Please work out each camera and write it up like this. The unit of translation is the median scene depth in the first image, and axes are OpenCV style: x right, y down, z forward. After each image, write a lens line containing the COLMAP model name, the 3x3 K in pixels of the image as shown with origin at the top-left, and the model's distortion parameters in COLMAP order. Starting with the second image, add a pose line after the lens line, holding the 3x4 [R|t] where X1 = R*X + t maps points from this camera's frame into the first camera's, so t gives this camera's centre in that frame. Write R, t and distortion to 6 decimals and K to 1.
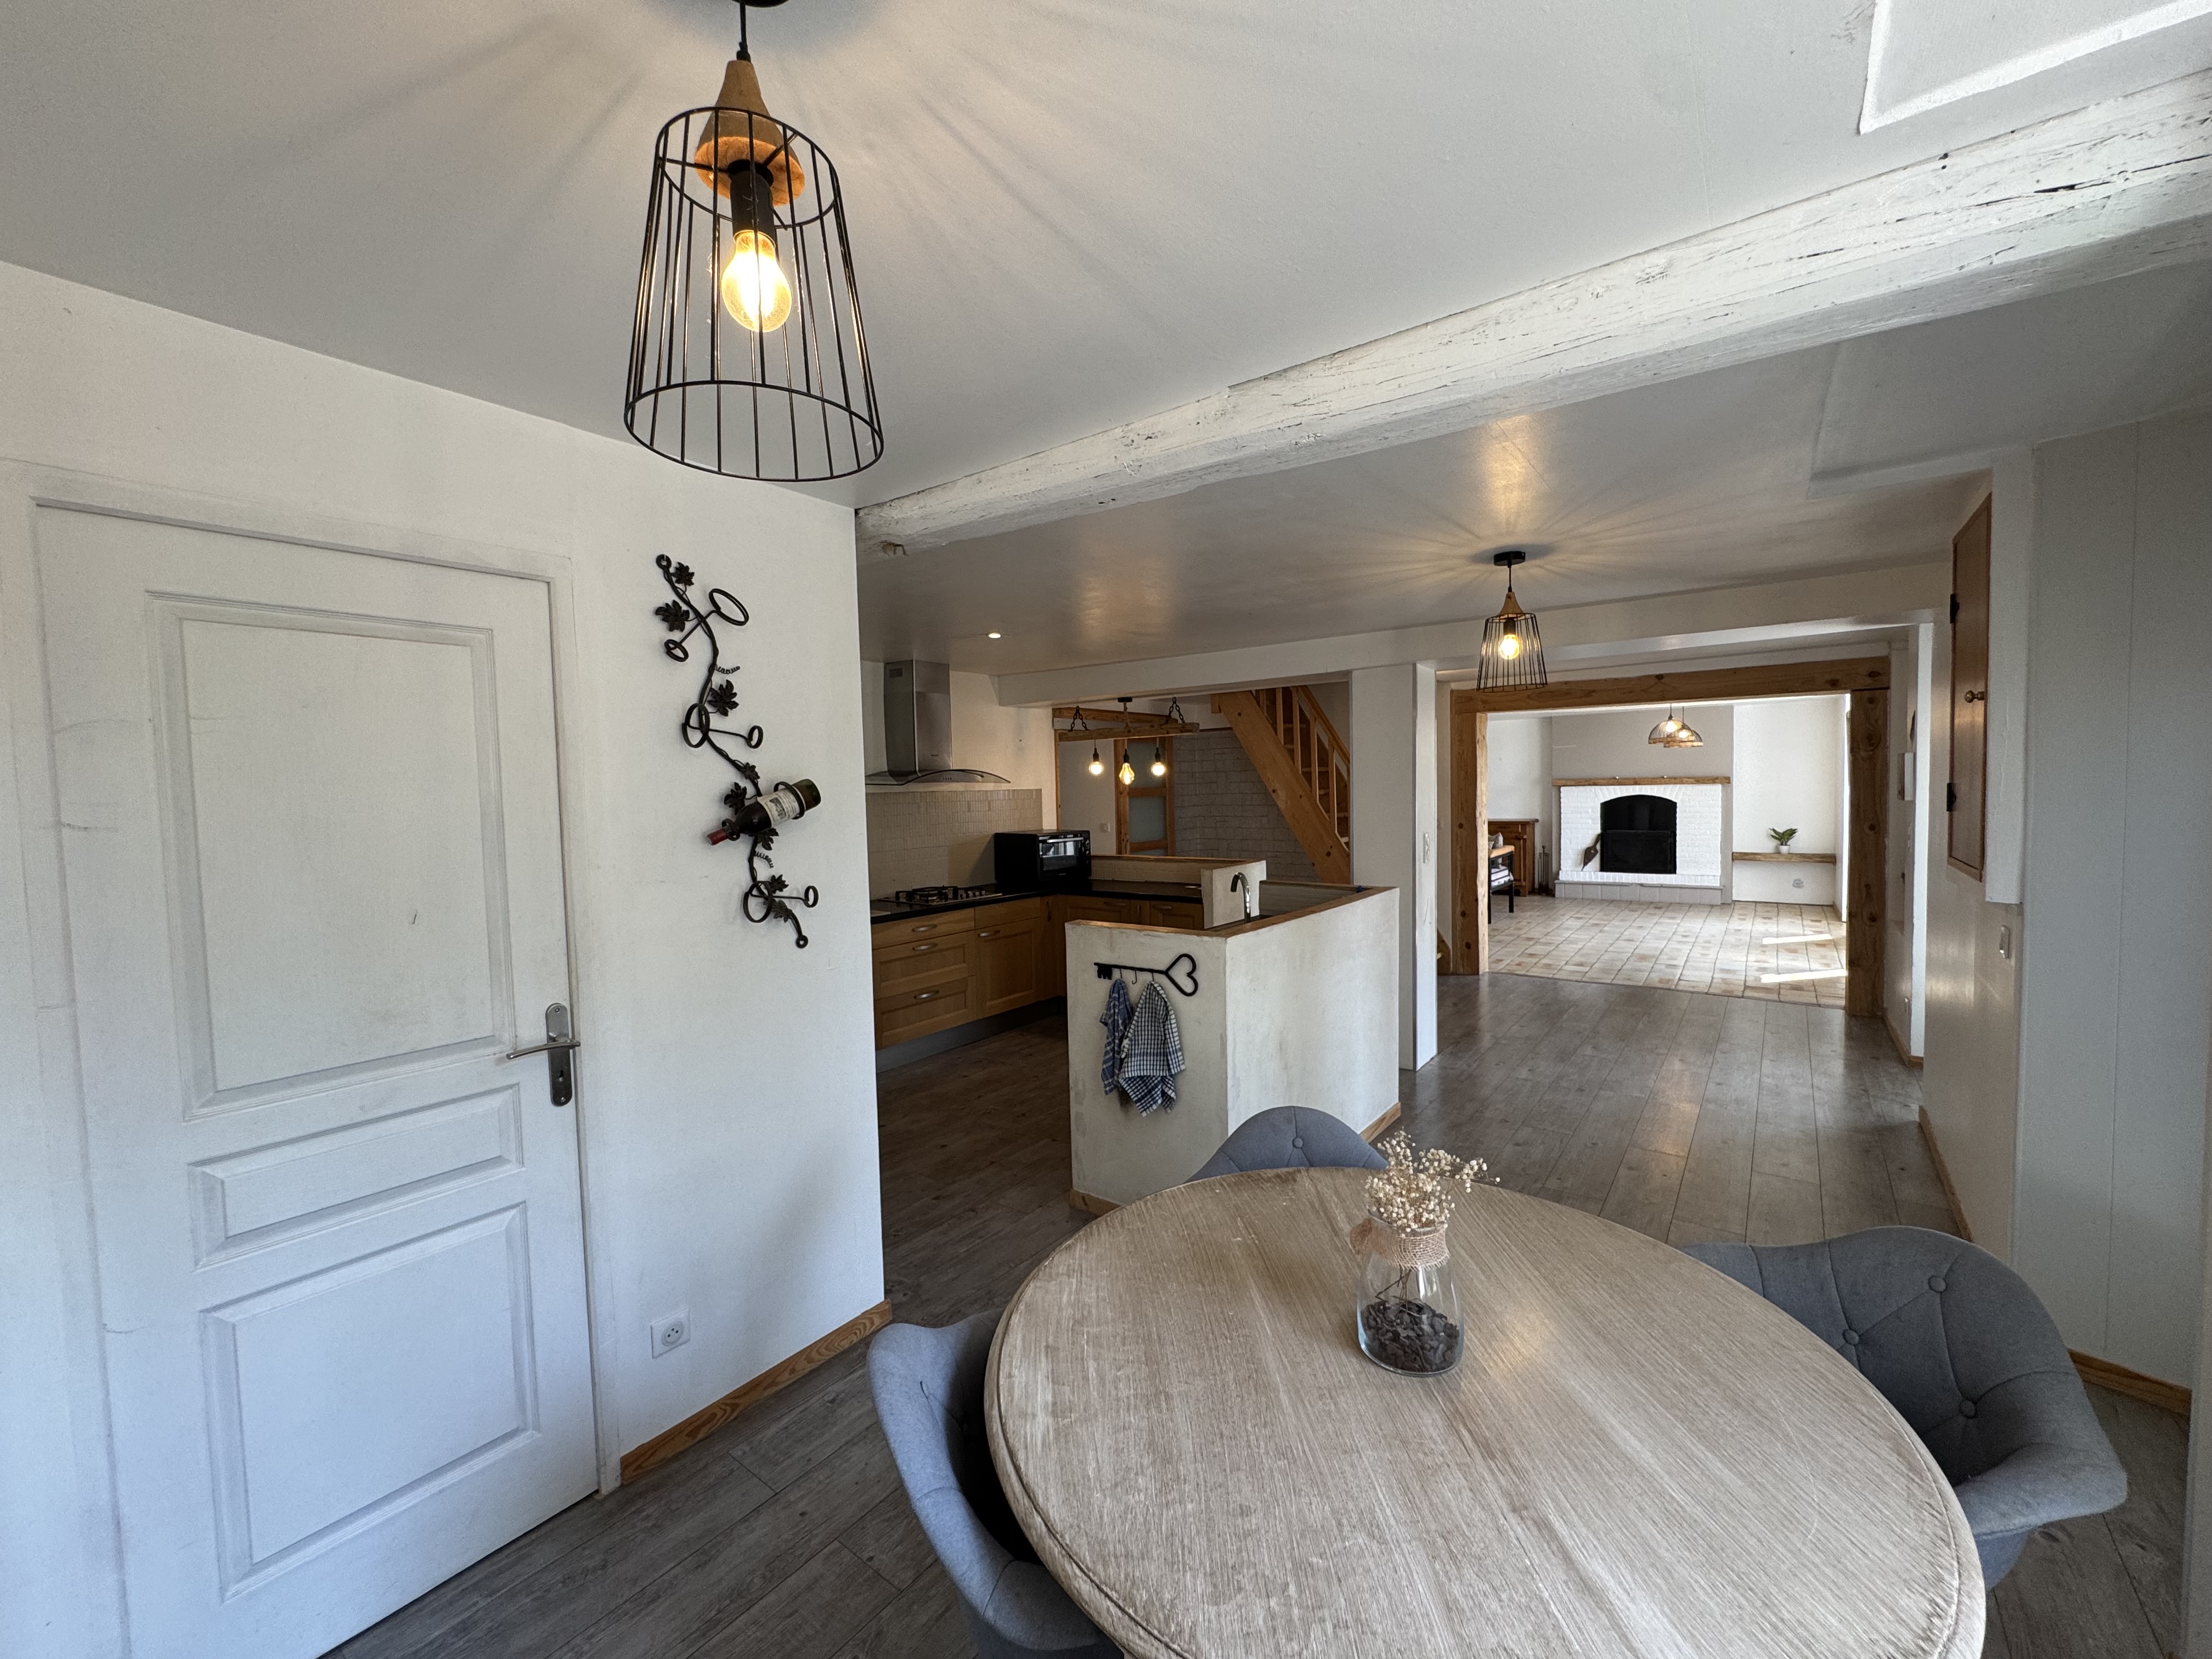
lens RADIAL K [[890.8, 0, 1099.5], [0, 890.8, 836.7], [0, 0, 1]] dist [0.000004, 0.000389]
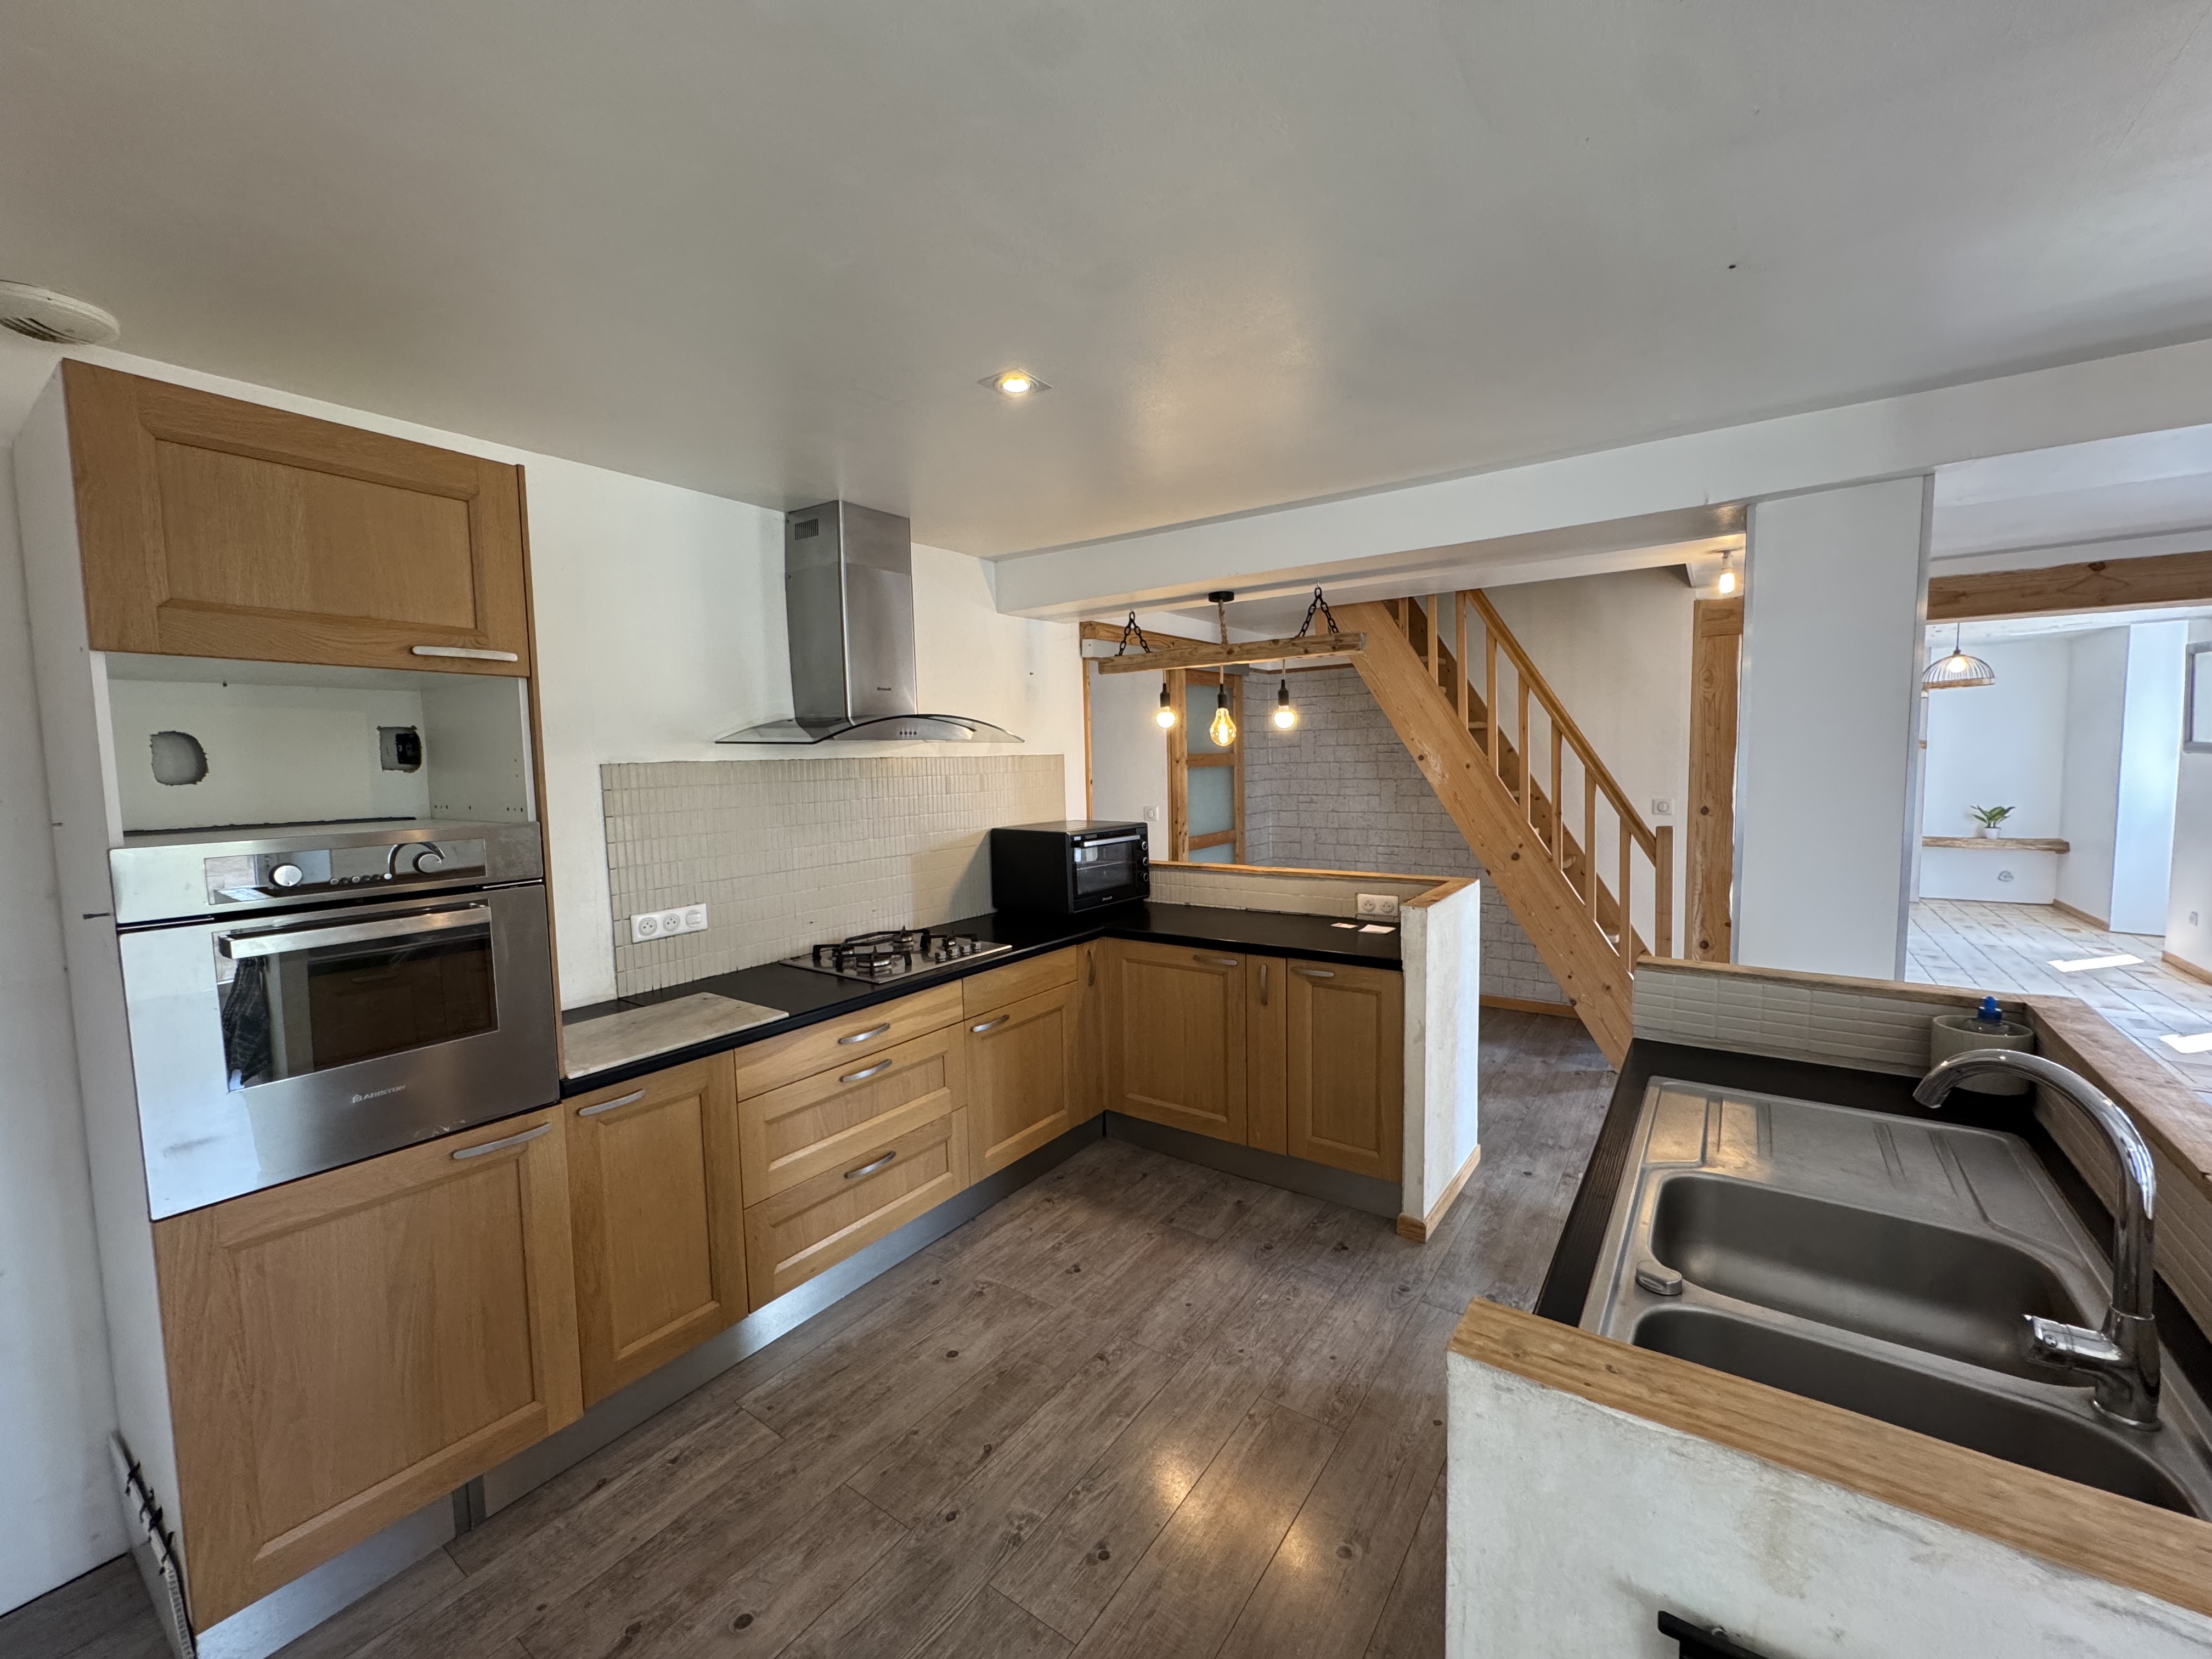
lens RADIAL K [[890.8, 0, 1104.1], [0, 890.8, 834.0], [0, 0, 1]] dist [0.000004, 0.000389]
pose [[0.999005, -0.005496, 0.044259, -0.066750], [0.004182, 0.999549, 0.029734, -0.017636], [-0.044403, -0.029520, 0.998577, 0.396573]]
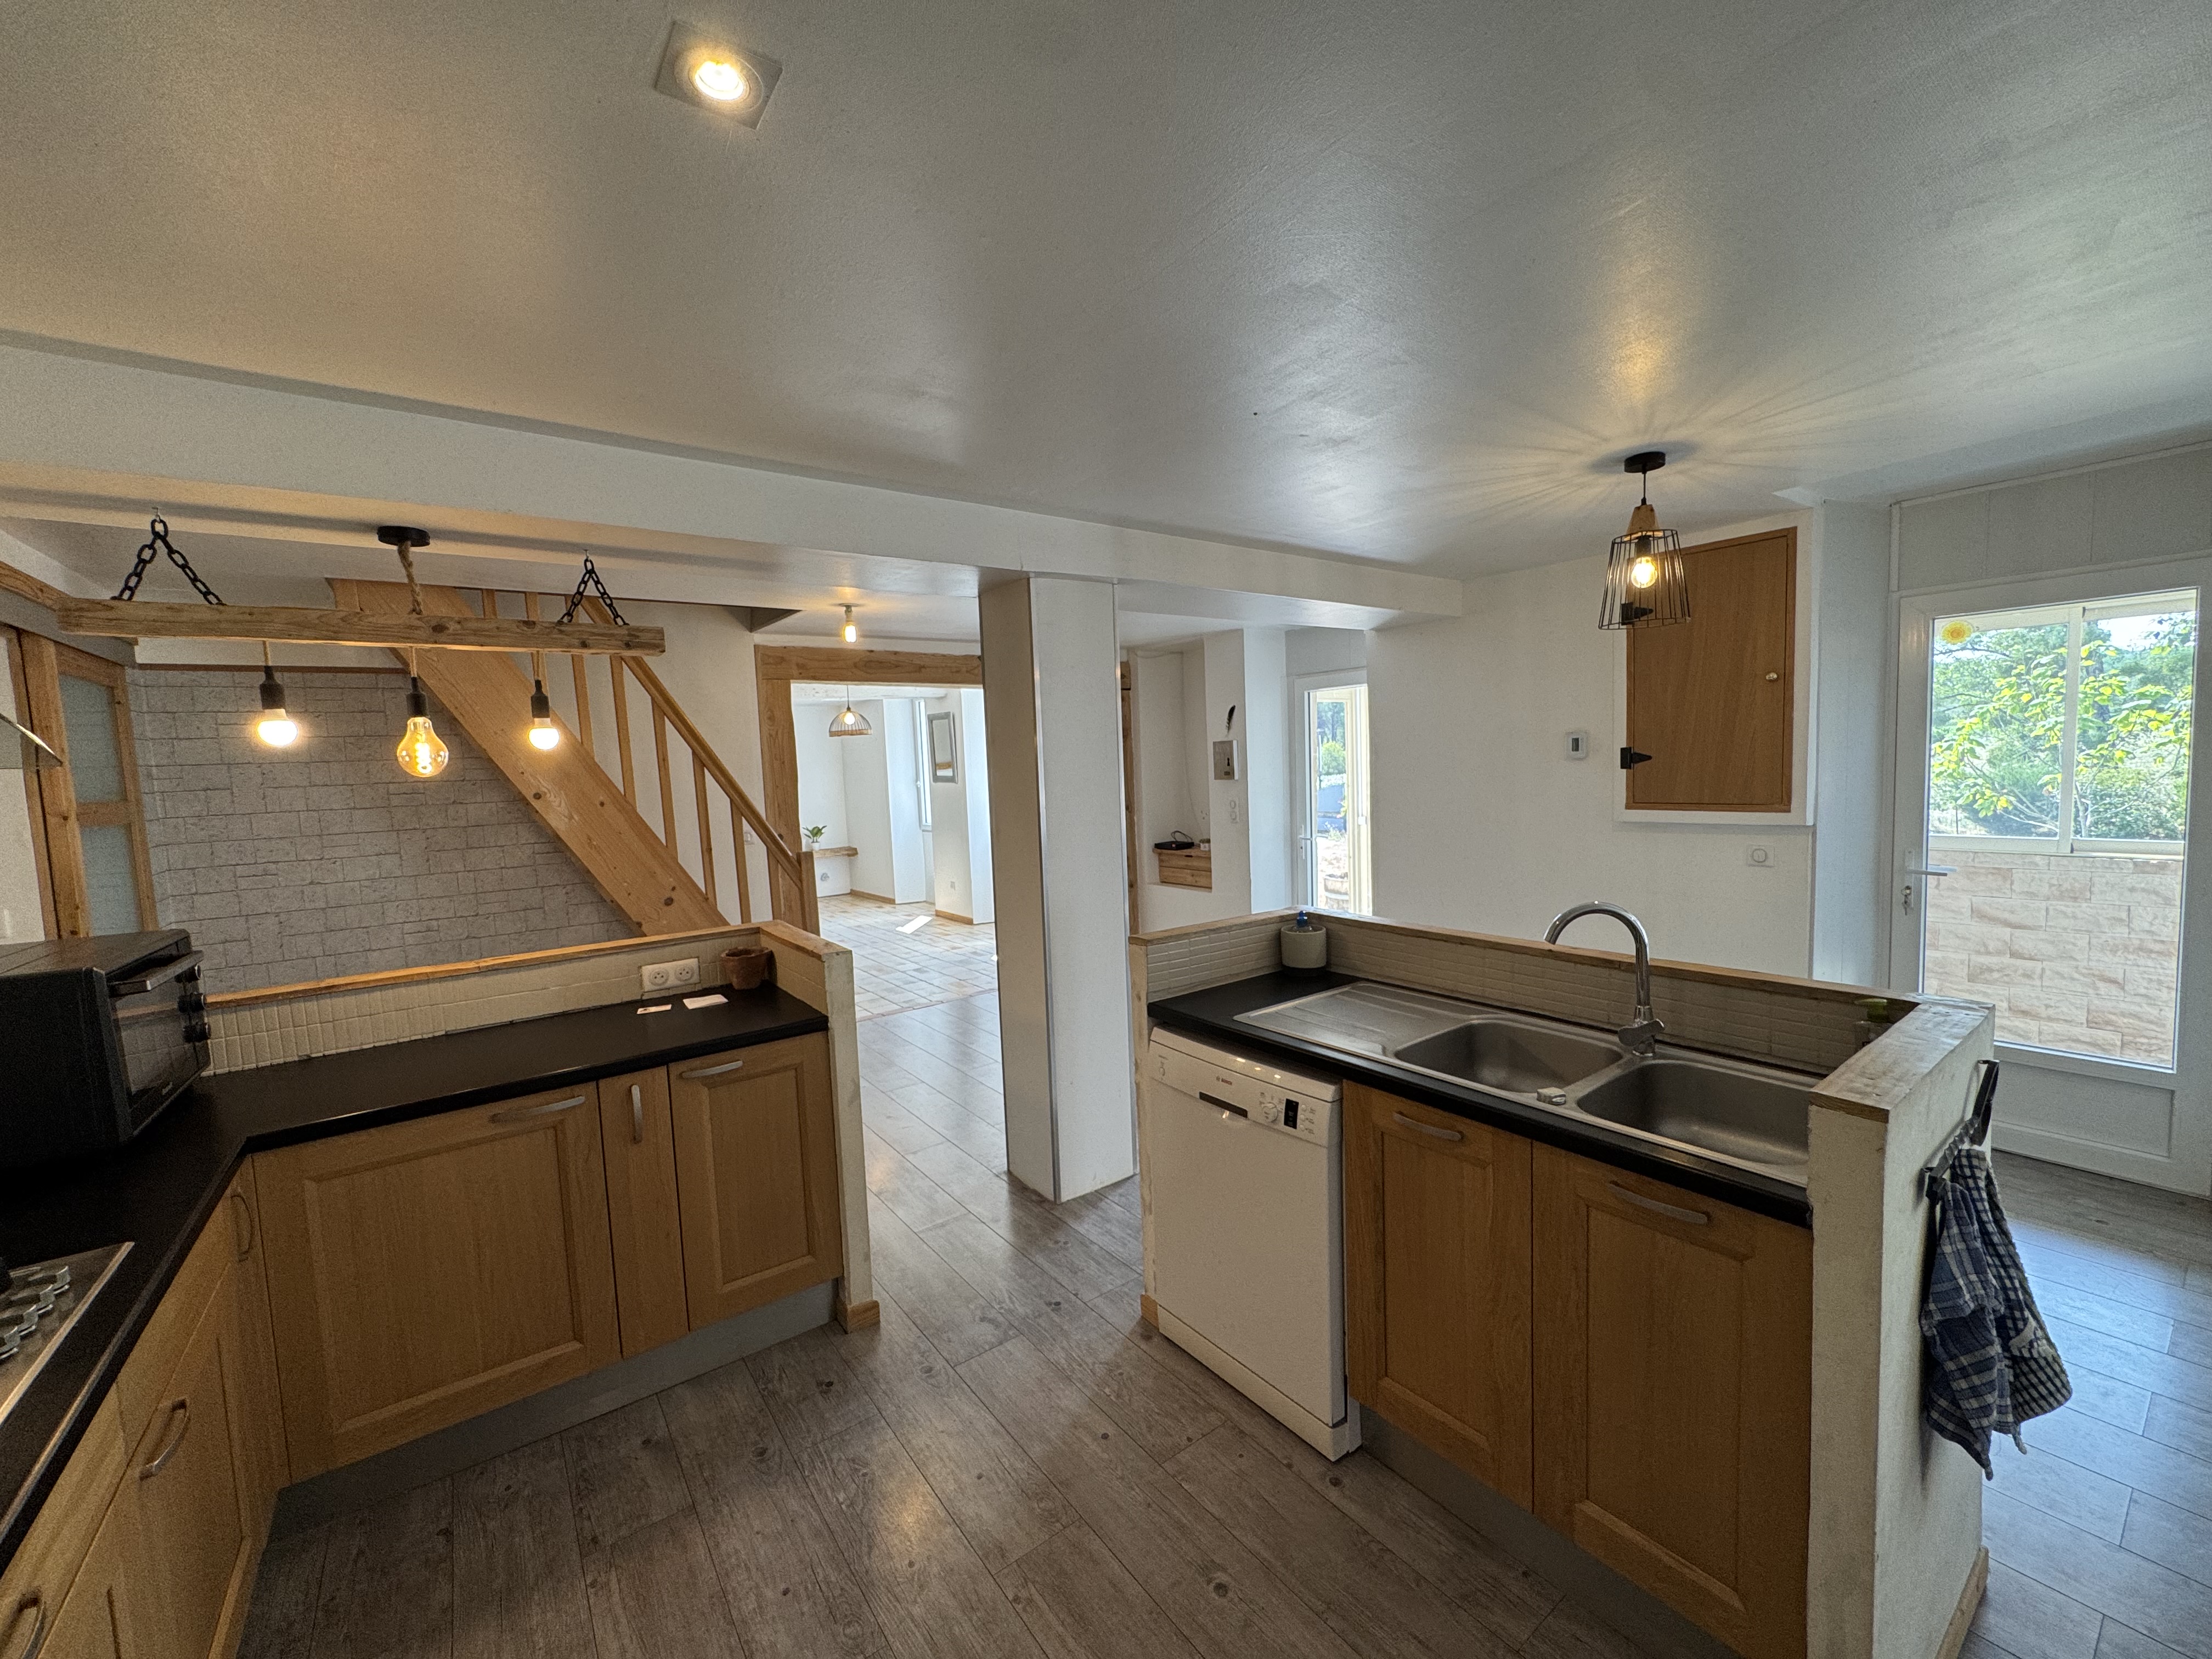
lens RADIAL K [[890.8, 0, 1102.6], [0, 890.8, 834.2], [0, 0, 1]] dist [0.000004, 0.000389]
pose [[0.271455, -0.067704, 0.960067, -0.224025], [0.088690, 0.995038, 0.045093, -0.026008], [-0.958356, 0.072908, 0.276113, 0.597440]]
